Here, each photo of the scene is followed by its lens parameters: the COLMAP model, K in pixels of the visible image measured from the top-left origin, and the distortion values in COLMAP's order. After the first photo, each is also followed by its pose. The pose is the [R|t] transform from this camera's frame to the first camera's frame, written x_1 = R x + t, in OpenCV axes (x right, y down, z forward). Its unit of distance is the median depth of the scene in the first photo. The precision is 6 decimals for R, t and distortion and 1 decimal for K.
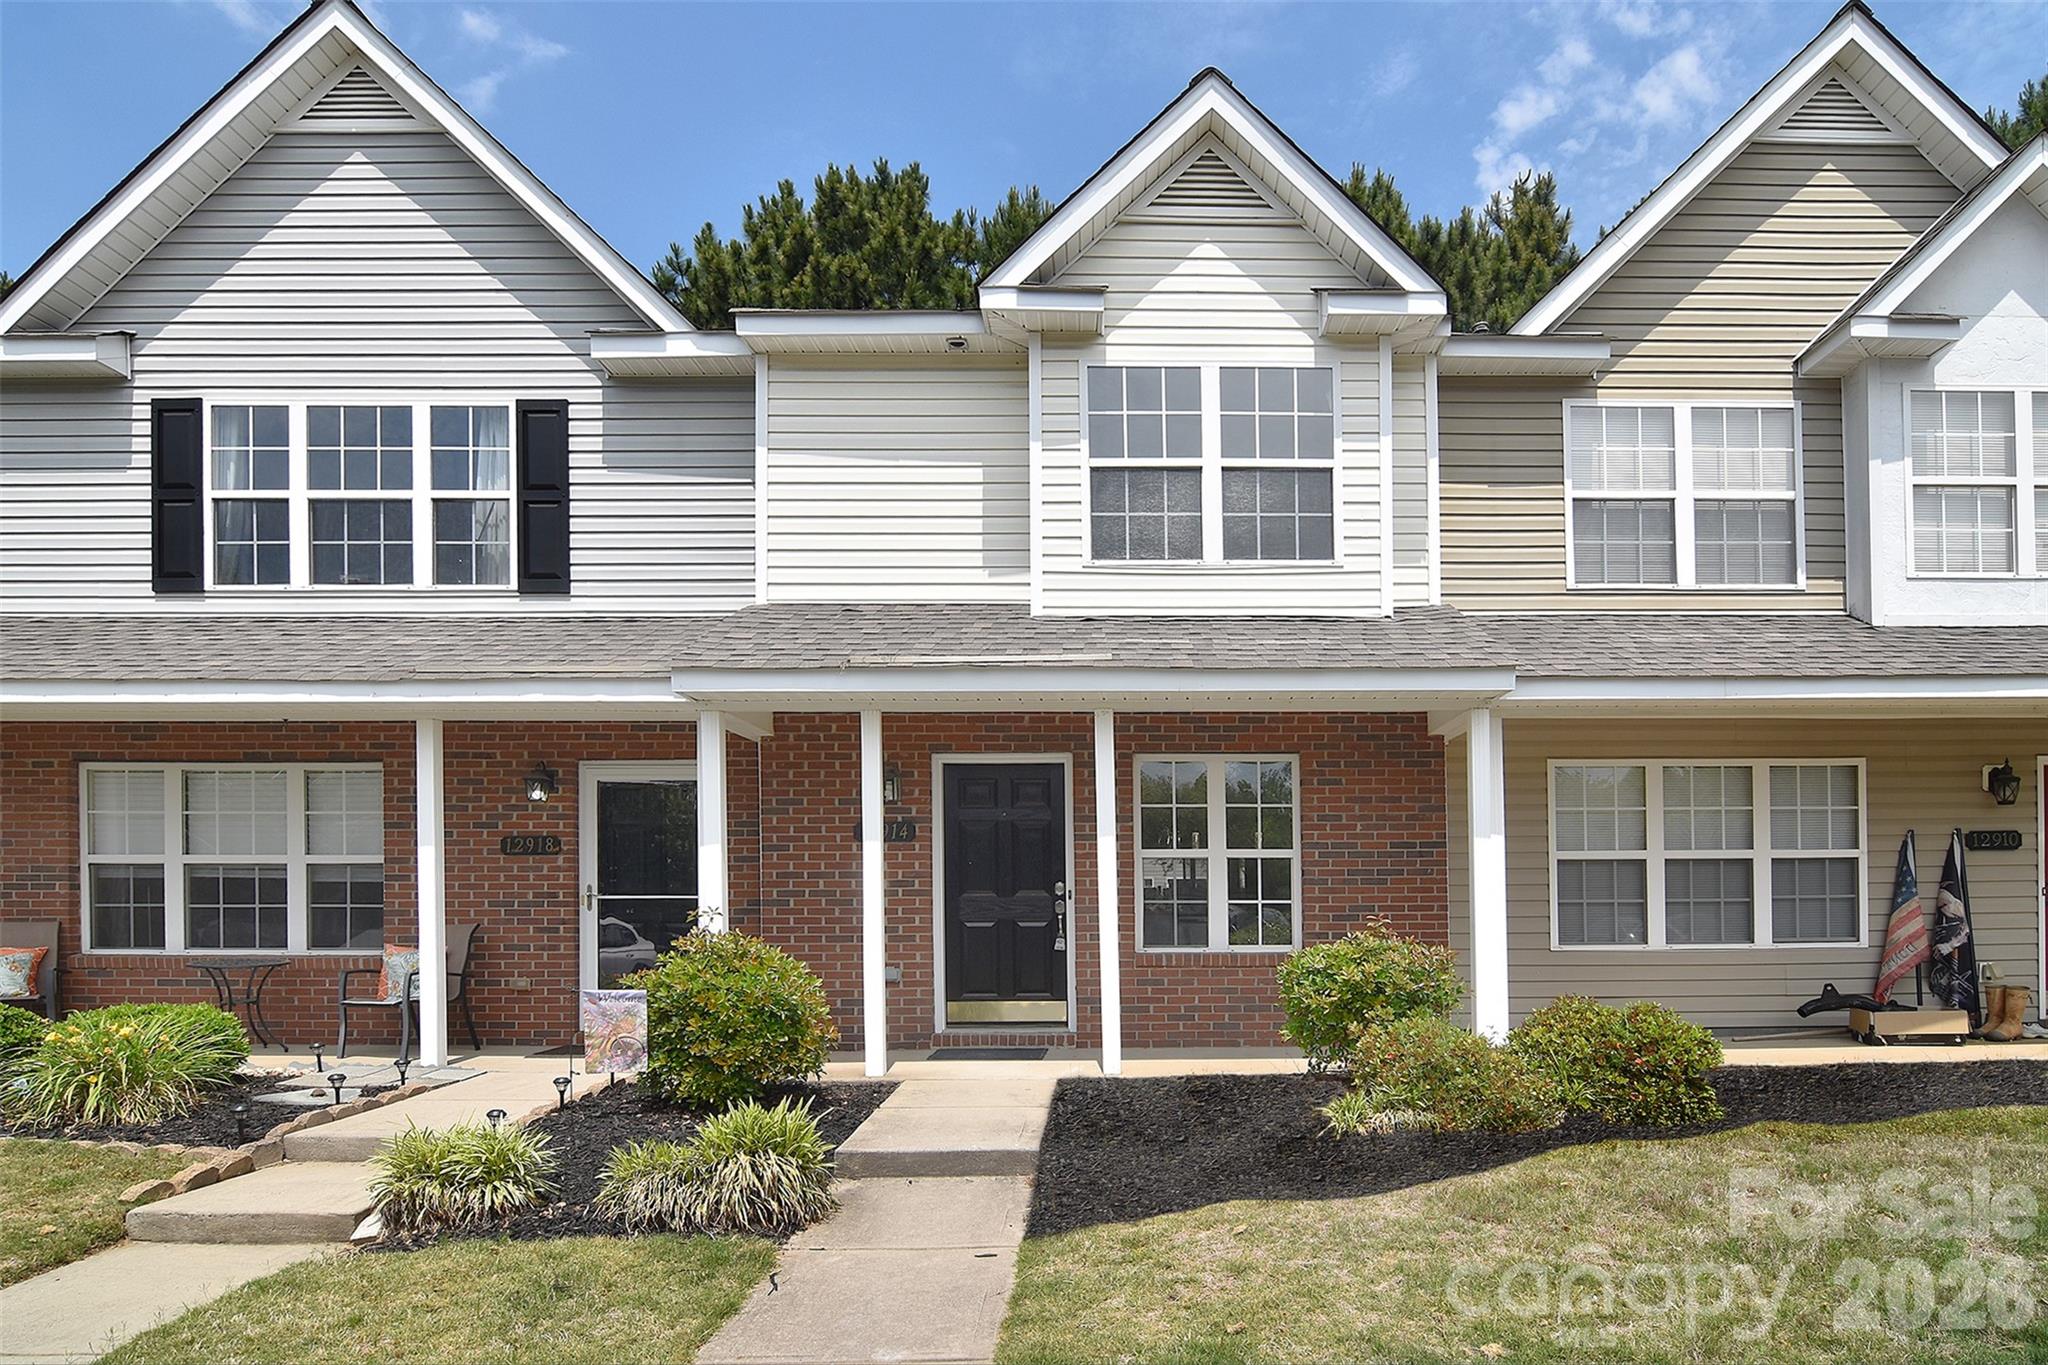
lens RADIAL K [[1103.4, 0, 1052.8], [0, 1103.4, 784.7], [0, 0, 1]] dist [0.002751, -0.012286]
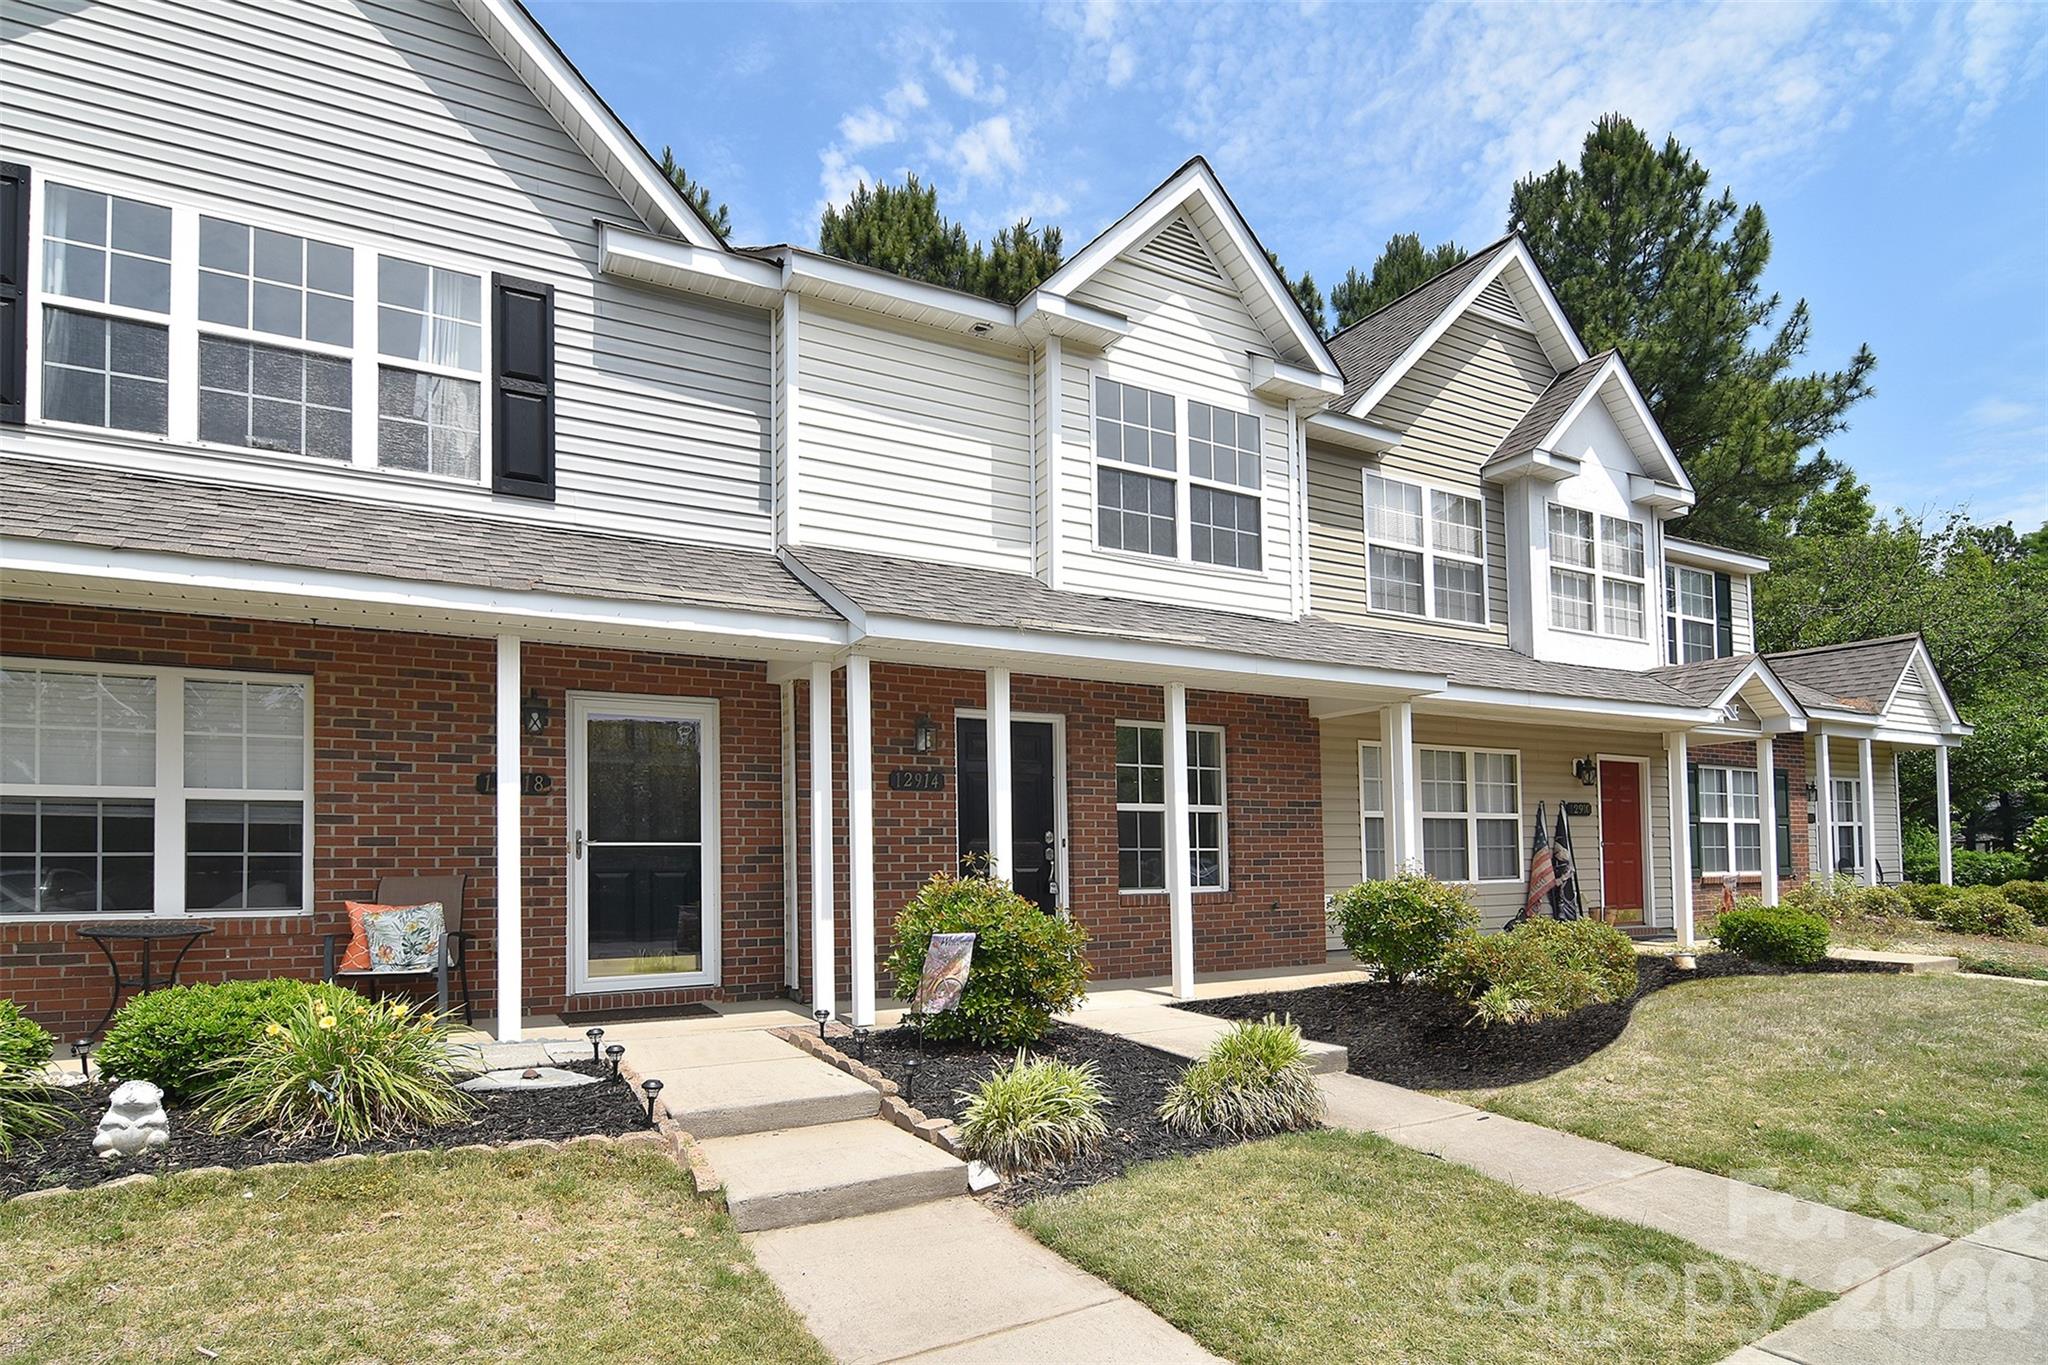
lens RADIAL K [[1091.2, 0, 1035.0], [0, 1091.2, 691.7], [0, 0, 1]] dist [0.000308, -0.013839]
pose [[0.877949, 0.068990, 0.473758, -0.518529], [-0.047382, 0.997226, -0.057412, 0.012374], [-0.476405, 0.027957, 0.878782, 0.048811]]
